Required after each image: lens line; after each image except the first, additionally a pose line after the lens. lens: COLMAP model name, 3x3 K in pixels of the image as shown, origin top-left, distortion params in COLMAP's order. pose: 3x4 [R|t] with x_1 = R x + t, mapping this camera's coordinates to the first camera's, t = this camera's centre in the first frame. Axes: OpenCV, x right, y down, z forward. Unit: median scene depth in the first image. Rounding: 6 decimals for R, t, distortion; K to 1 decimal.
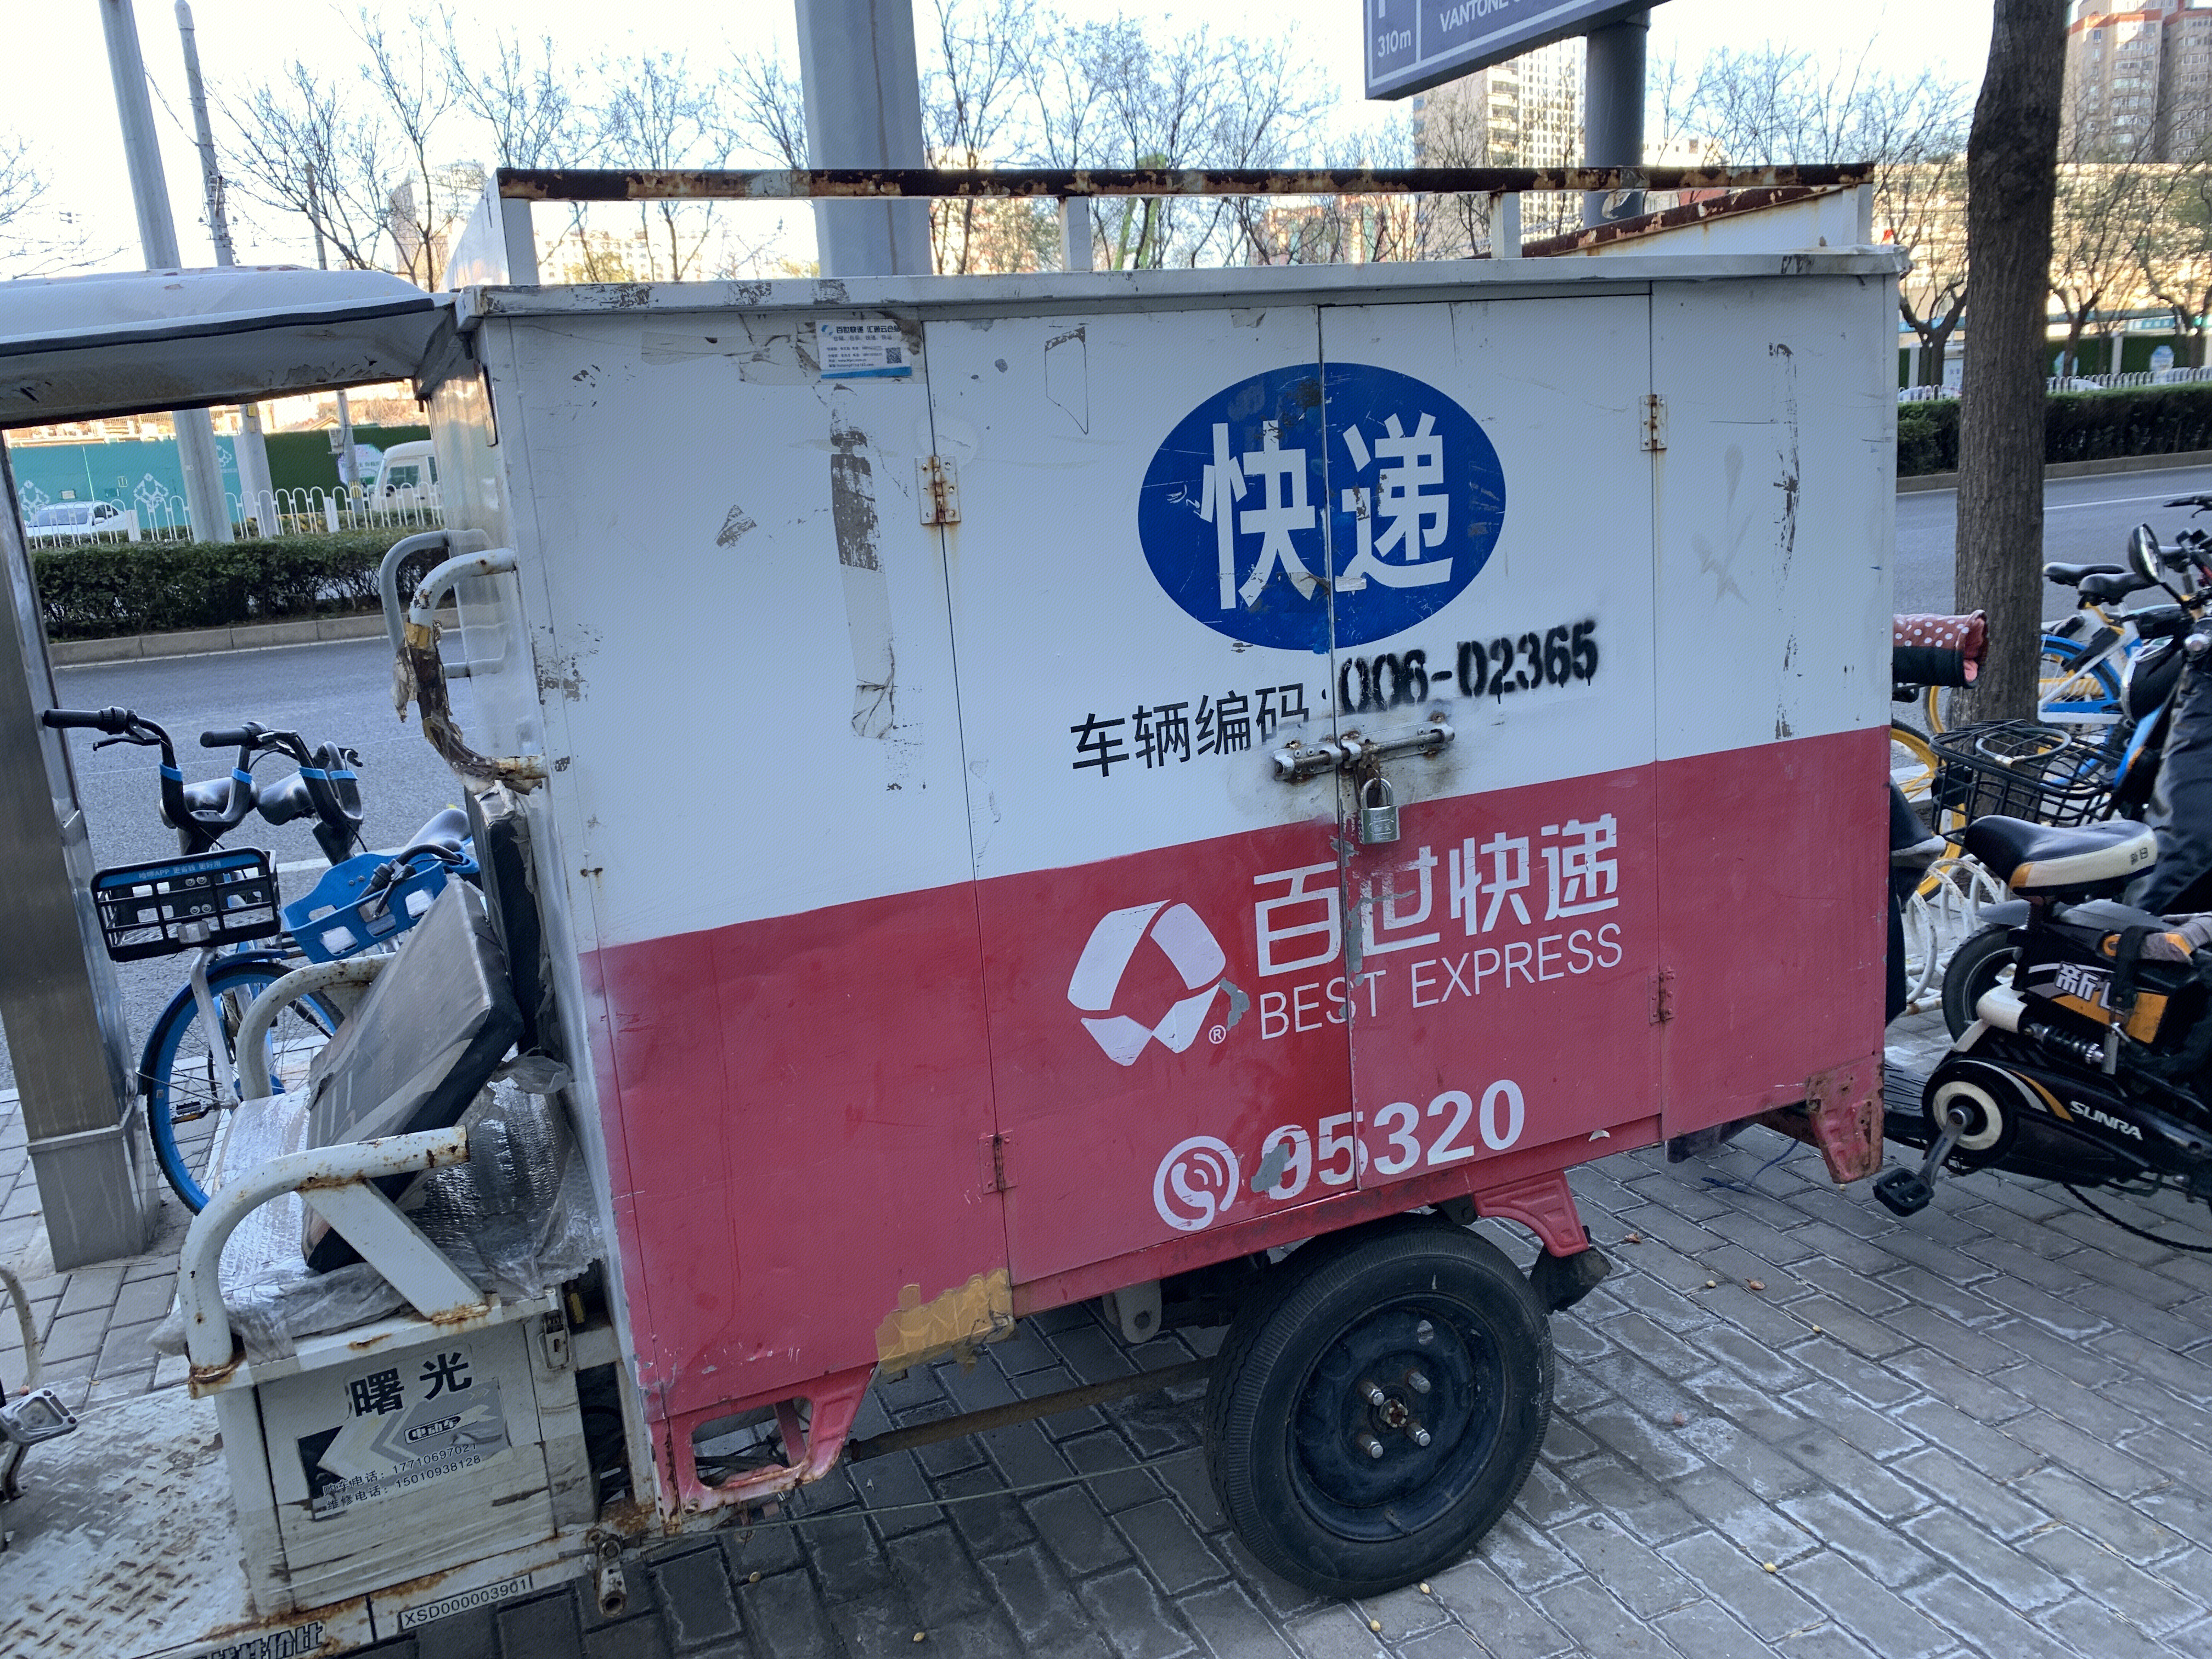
lens RADIAL K [[1685.4, 0, 1093.4], [0, 1685.4, 848.5], [0, 0, 1]] dist [0.035541, -0.040564]
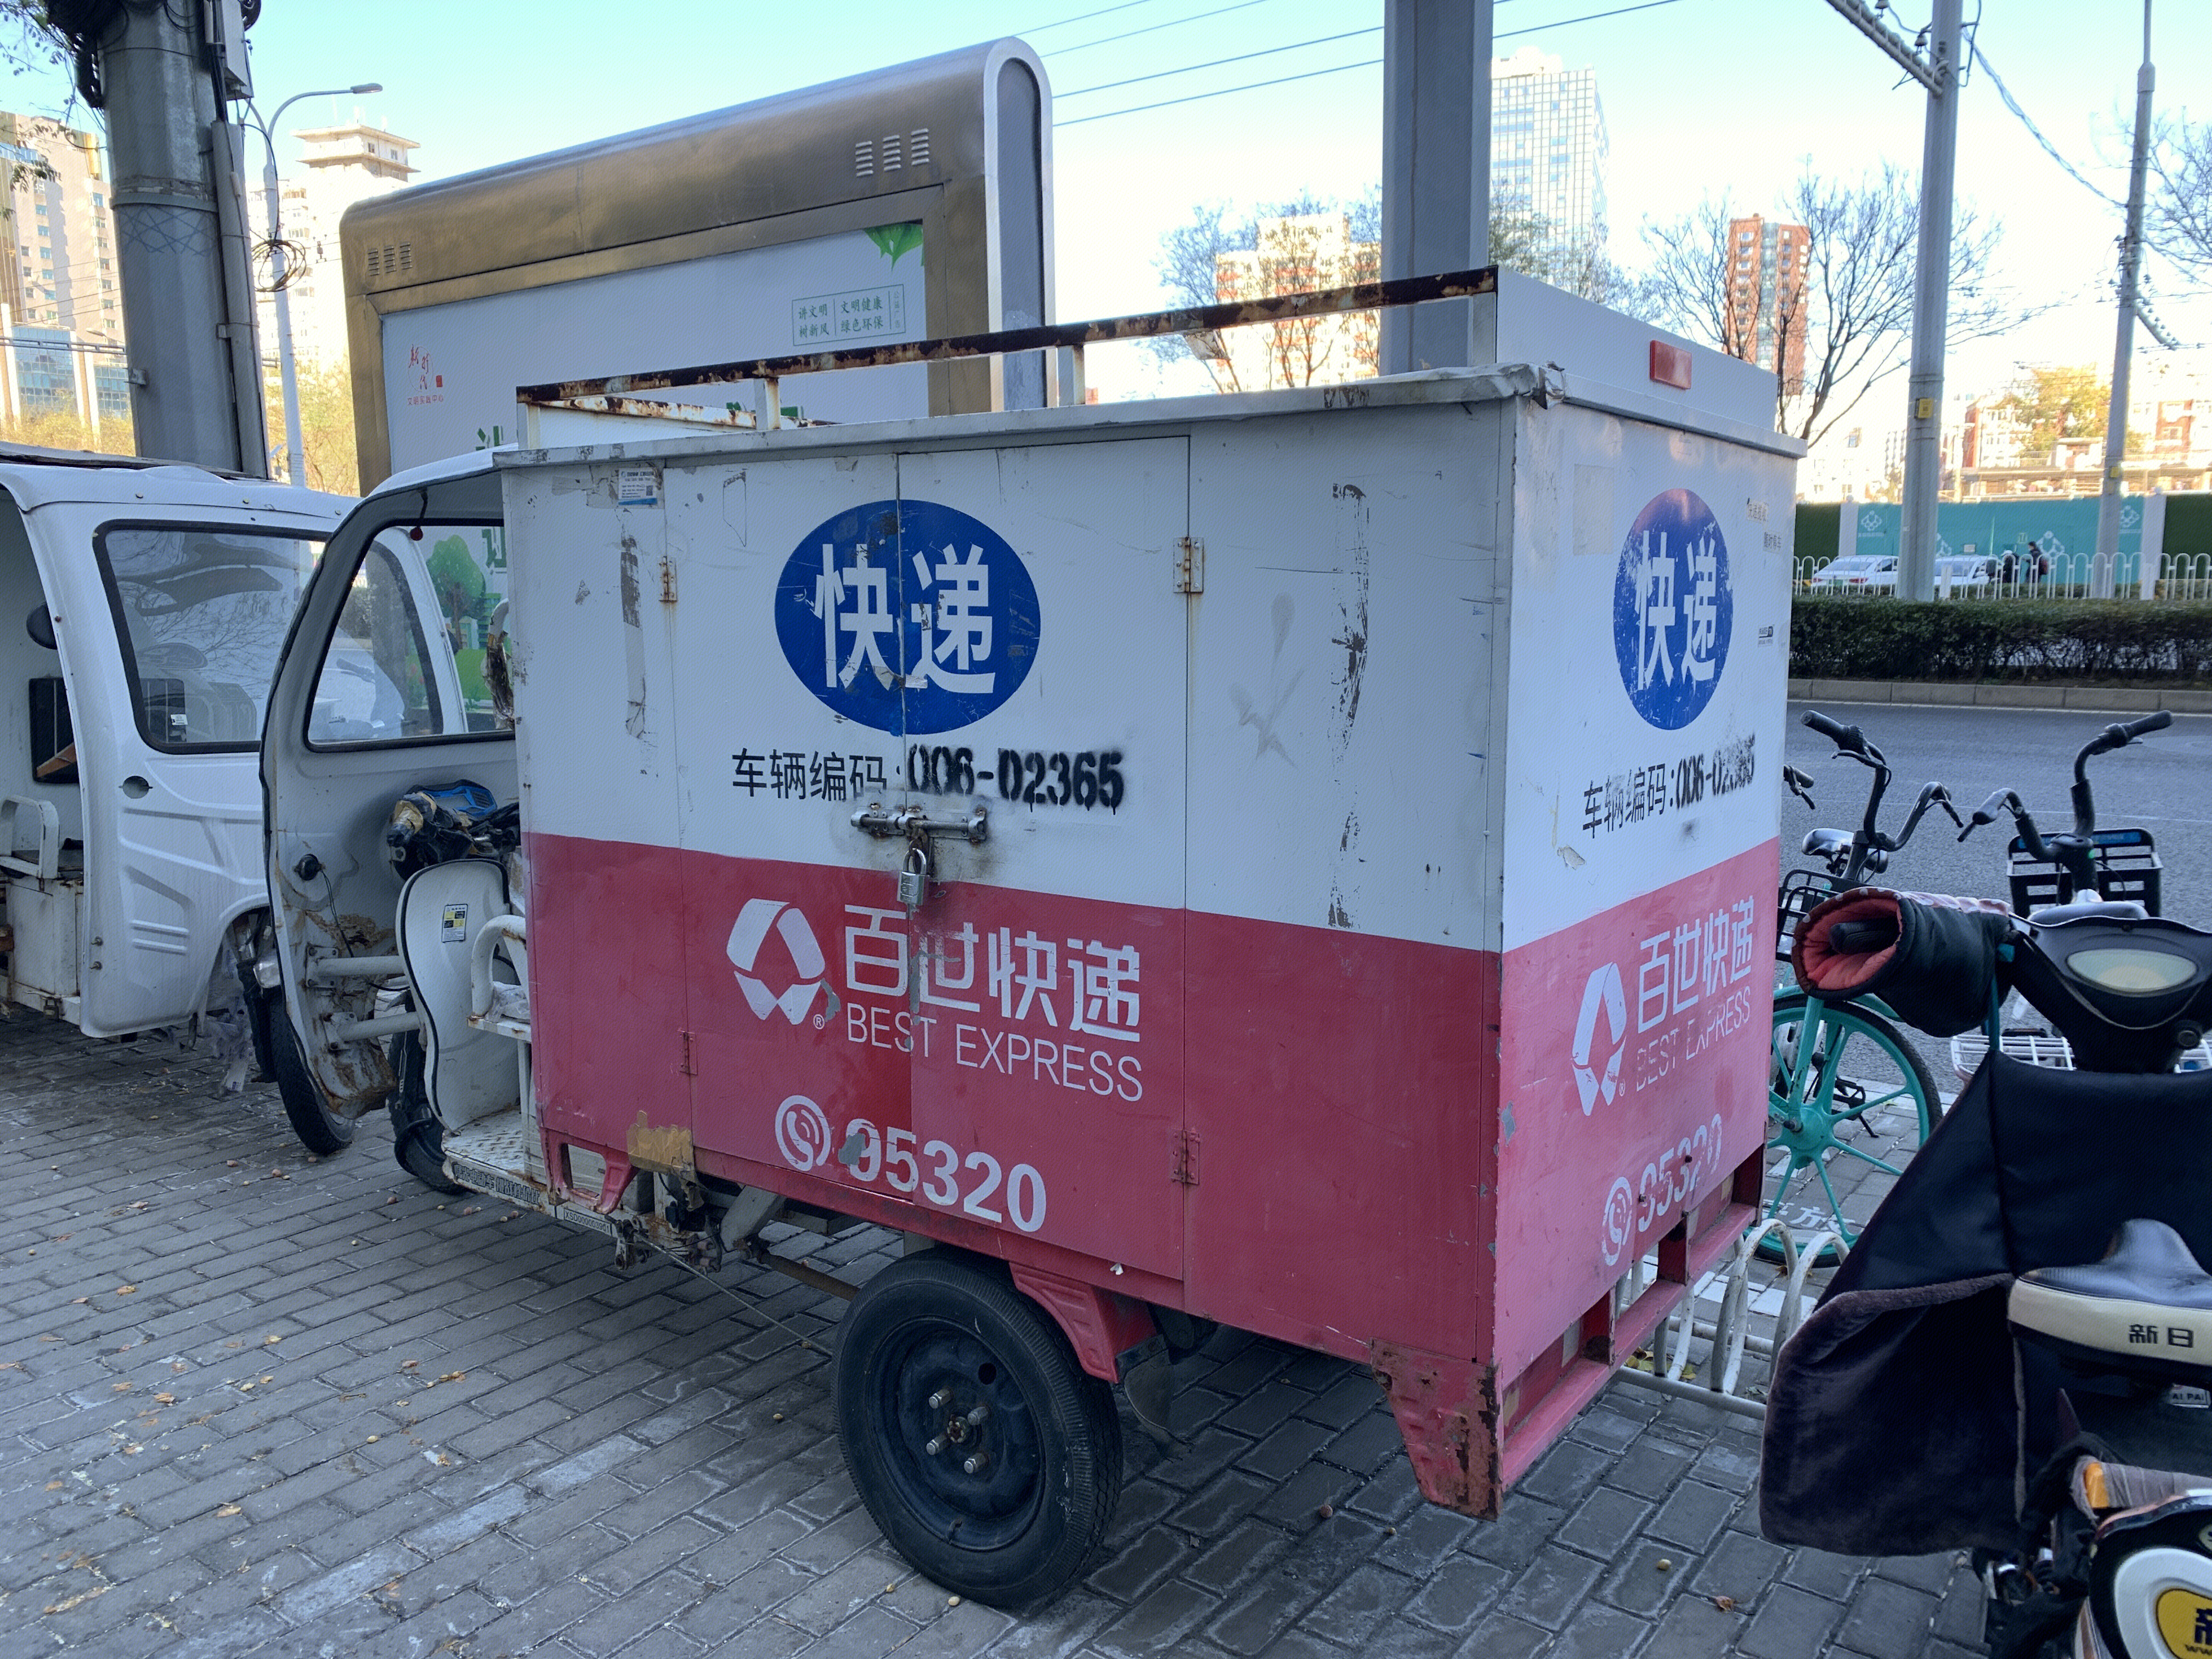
lens RADIAL K [[1685.4, 0, 1114.9], [0, 1685.4, 826.0], [0, 0, 1]] dist [0.035541, -0.040564]
pose [[0.523587, 0.187796, -0.831017, 1.194838], [-0.224614, 0.971322, 0.077984, -0.177093], [0.821830, 0.145826, 0.550754, 0.461714]]
